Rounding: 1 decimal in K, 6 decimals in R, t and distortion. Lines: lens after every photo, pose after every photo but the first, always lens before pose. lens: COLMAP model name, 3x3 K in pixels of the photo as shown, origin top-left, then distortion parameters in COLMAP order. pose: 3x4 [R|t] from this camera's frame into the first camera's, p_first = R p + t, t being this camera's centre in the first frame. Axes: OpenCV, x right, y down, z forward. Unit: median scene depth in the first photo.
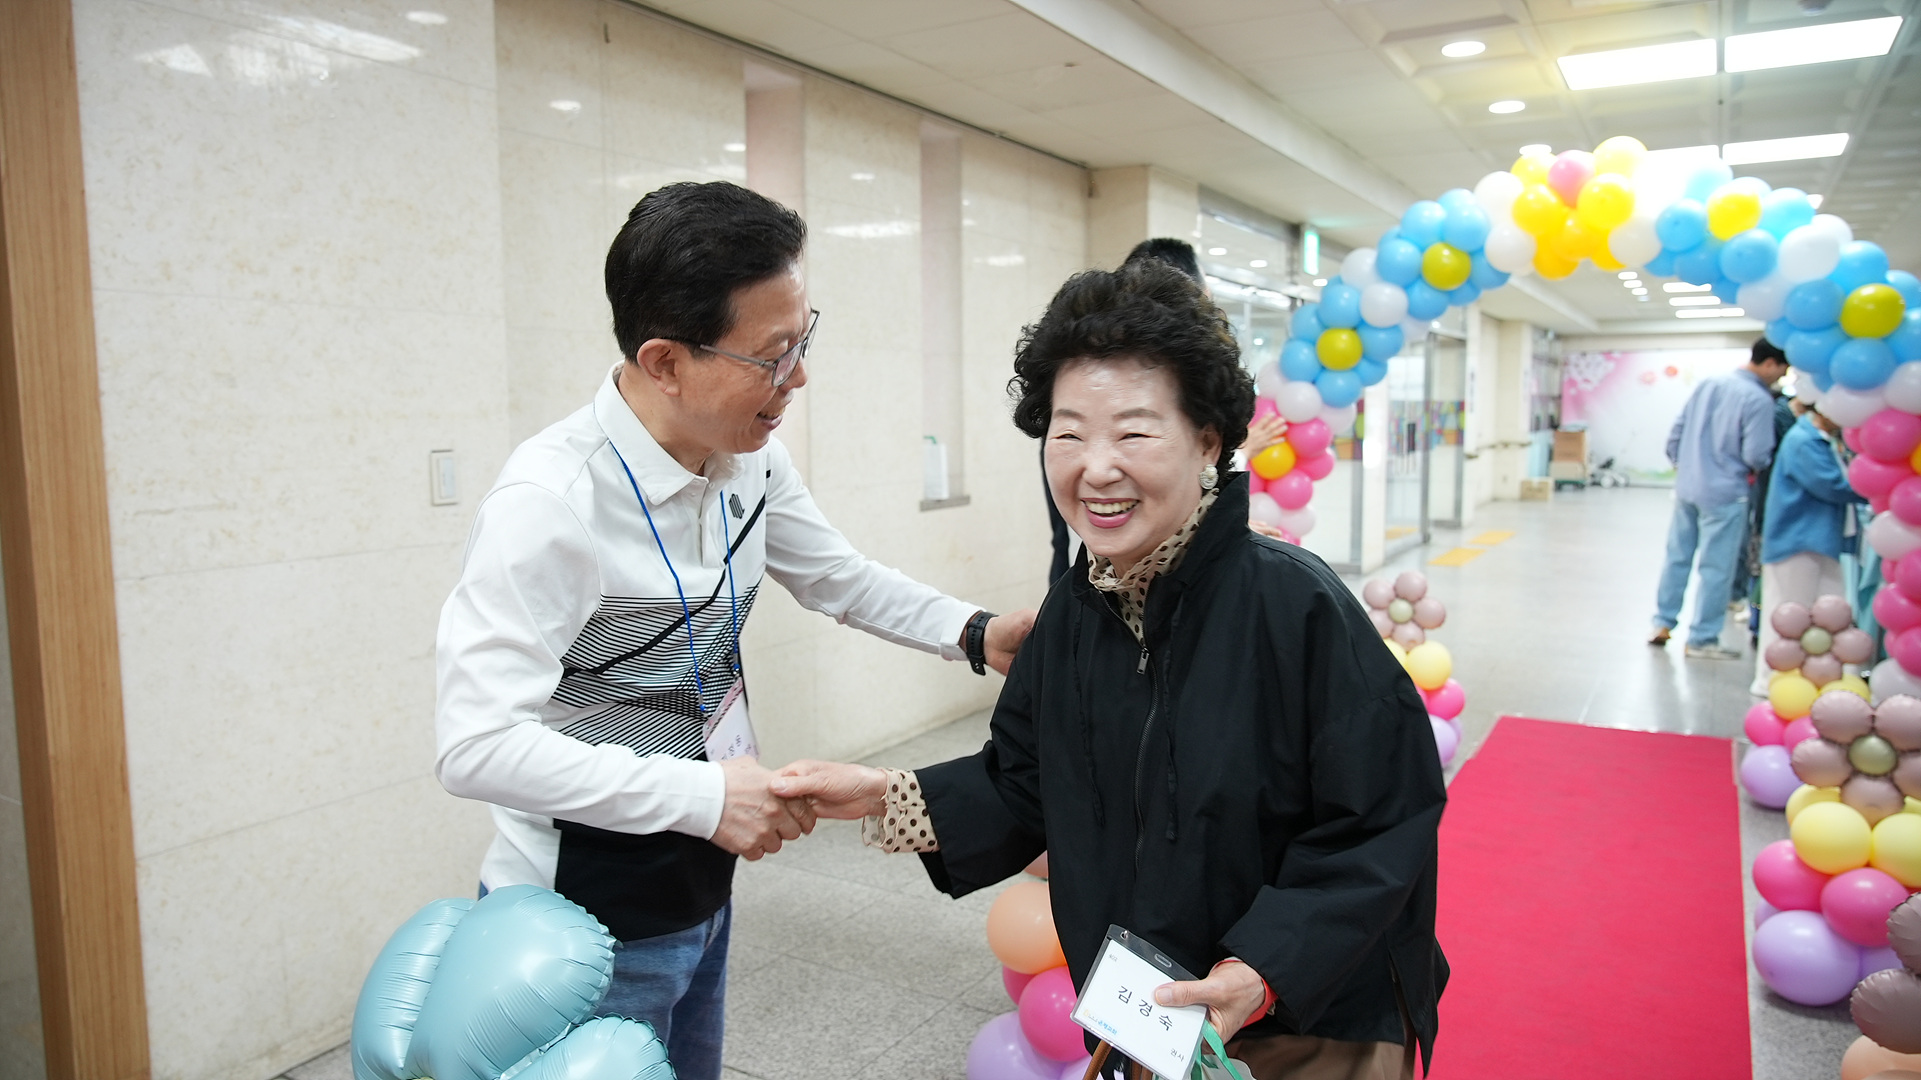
lens RADIAL K [[1323.9, 0, 944.6], [0, 1323.9, 539.2], [0, 0, 1]] dist [-0.026716, 0.023960]
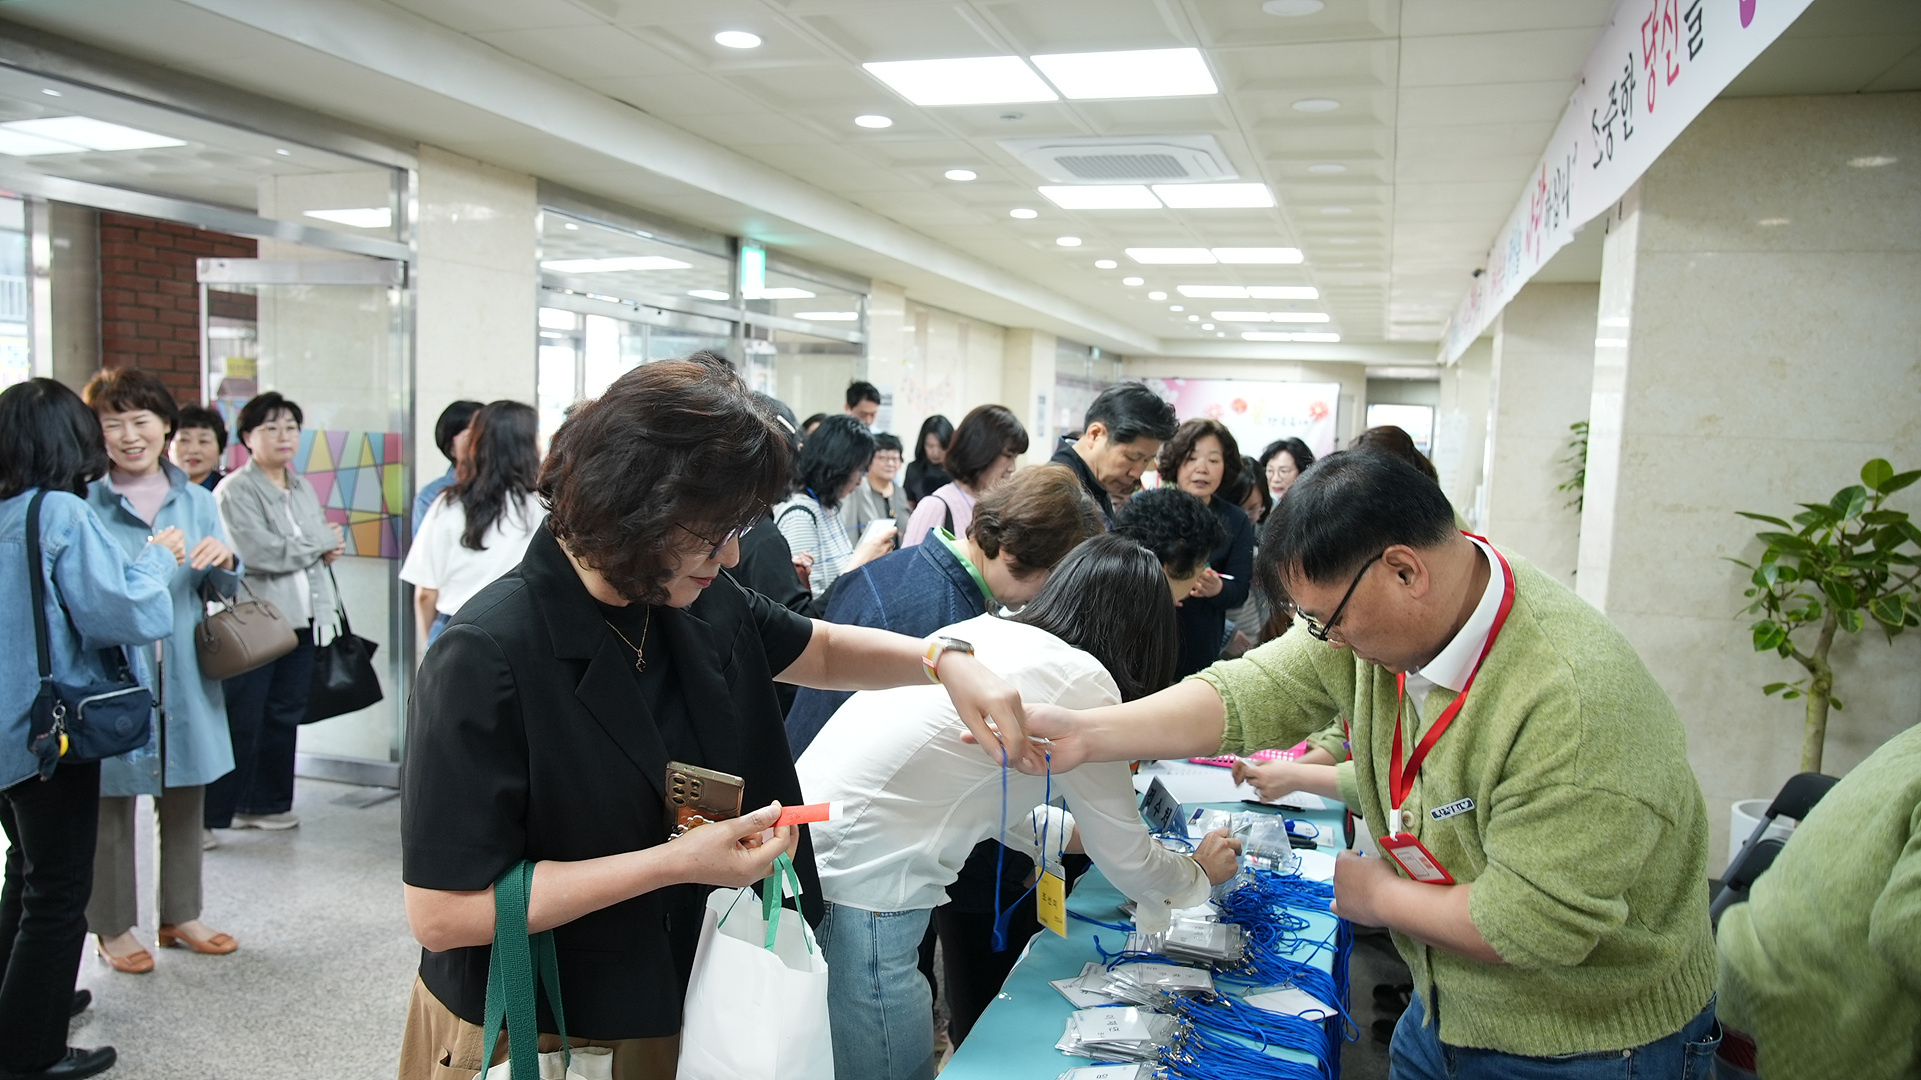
lens RADIAL K [[1312.4, 0, 954.0], [0, 1312.4, 540.2], [0, 0, 1]] dist [-0.006572, -0.004780]
pose [[0.977234, 0.025043, 0.210682, 0.704570], [-0.024252, 0.999686, -0.006338, -0.115480], [-0.210774, 0.001084, 0.977534, 0.801834]]
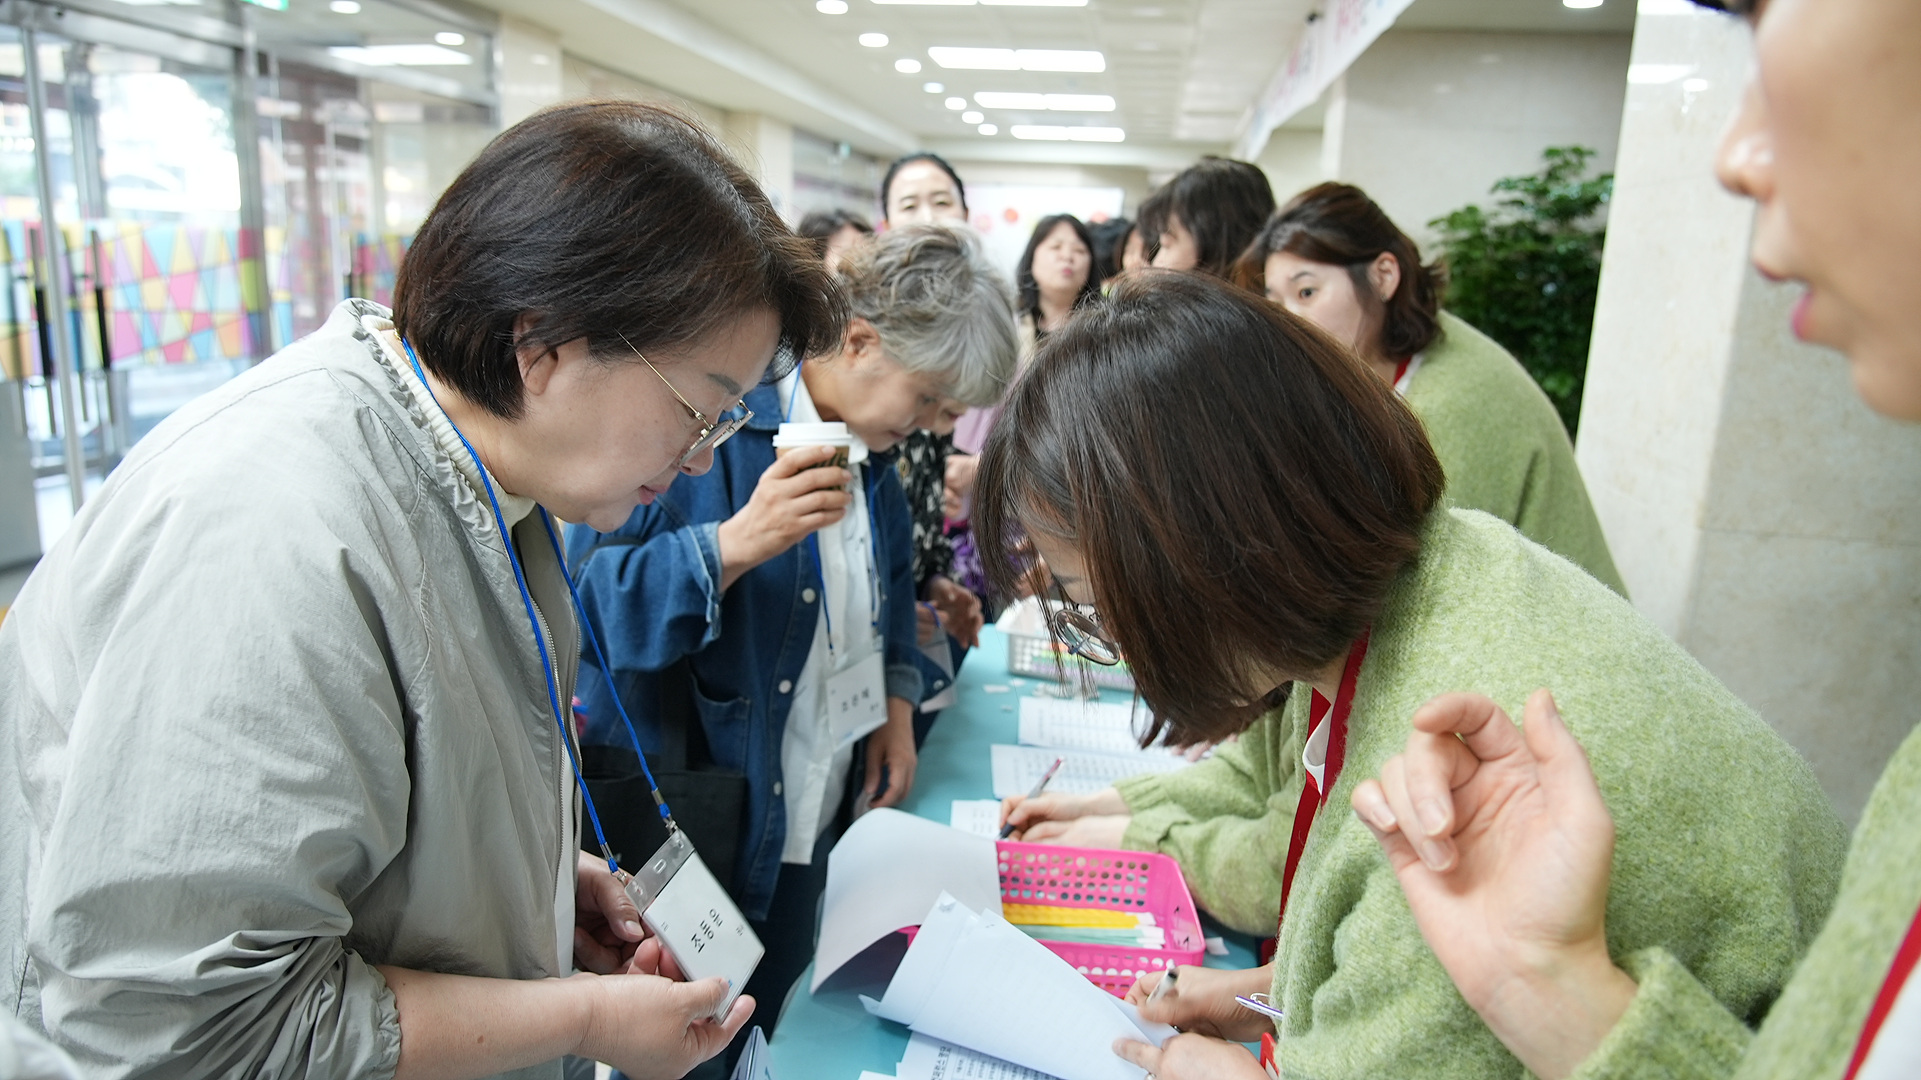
lens RADIAL K [[1311.1, 0, 950.2], [0, 1311.1, 539.6], [0, 0, 1]] dist [-0.014322, 0.004349]
pose [[0.929525, -0.034794, 0.367113, 0.859178], [-0.010300, 0.992701, 0.120165, -0.127336], [-0.368614, -0.115477, 0.922382, 1.127698]]
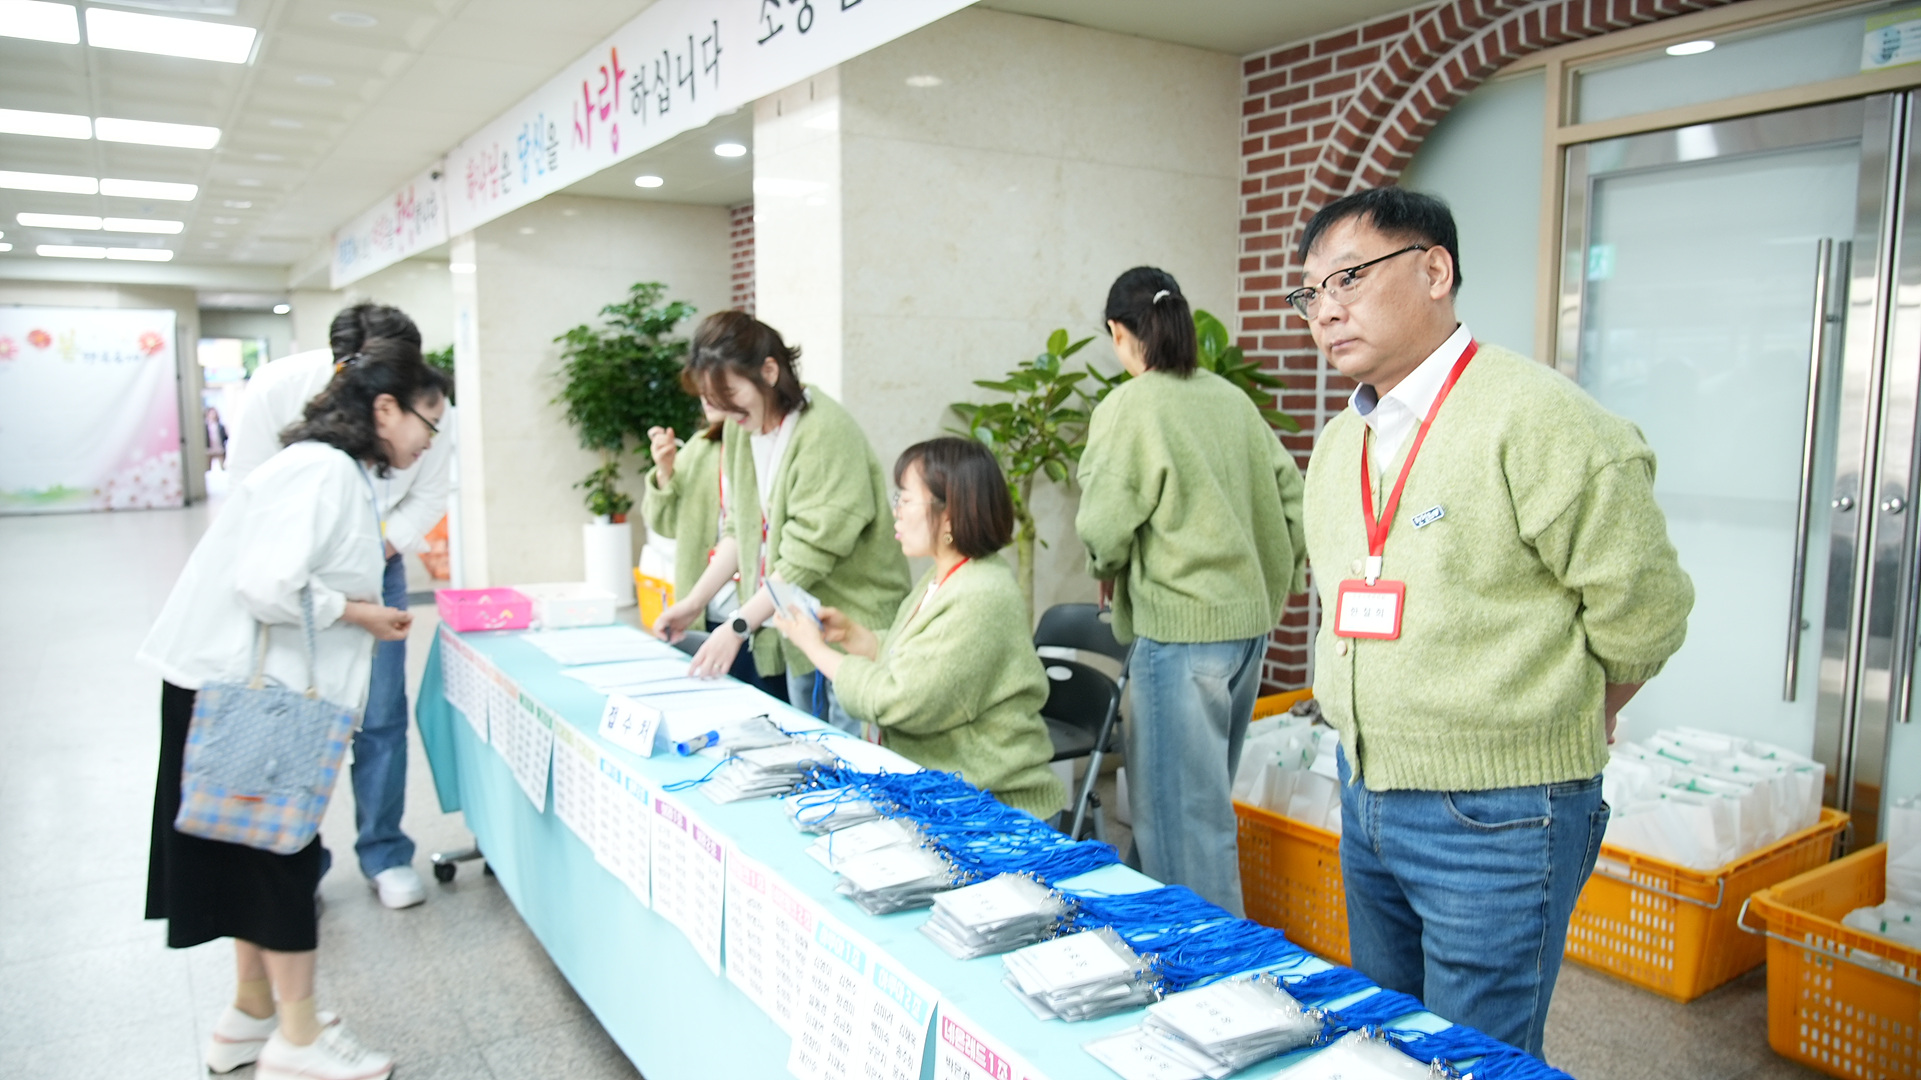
lens RADIAL K [[1306.9, 0, 976.5], [0, 1306.9, 536.5], [0, 0, 1]] dist [-0.045033, 0.027108]
pose [[0.443871, -0.095950, 0.890939, 0.605371], [0.084380, 0.994308, 0.065044, -0.107030], [-0.892109, 0.046306, 0.449441, 1.011065]]
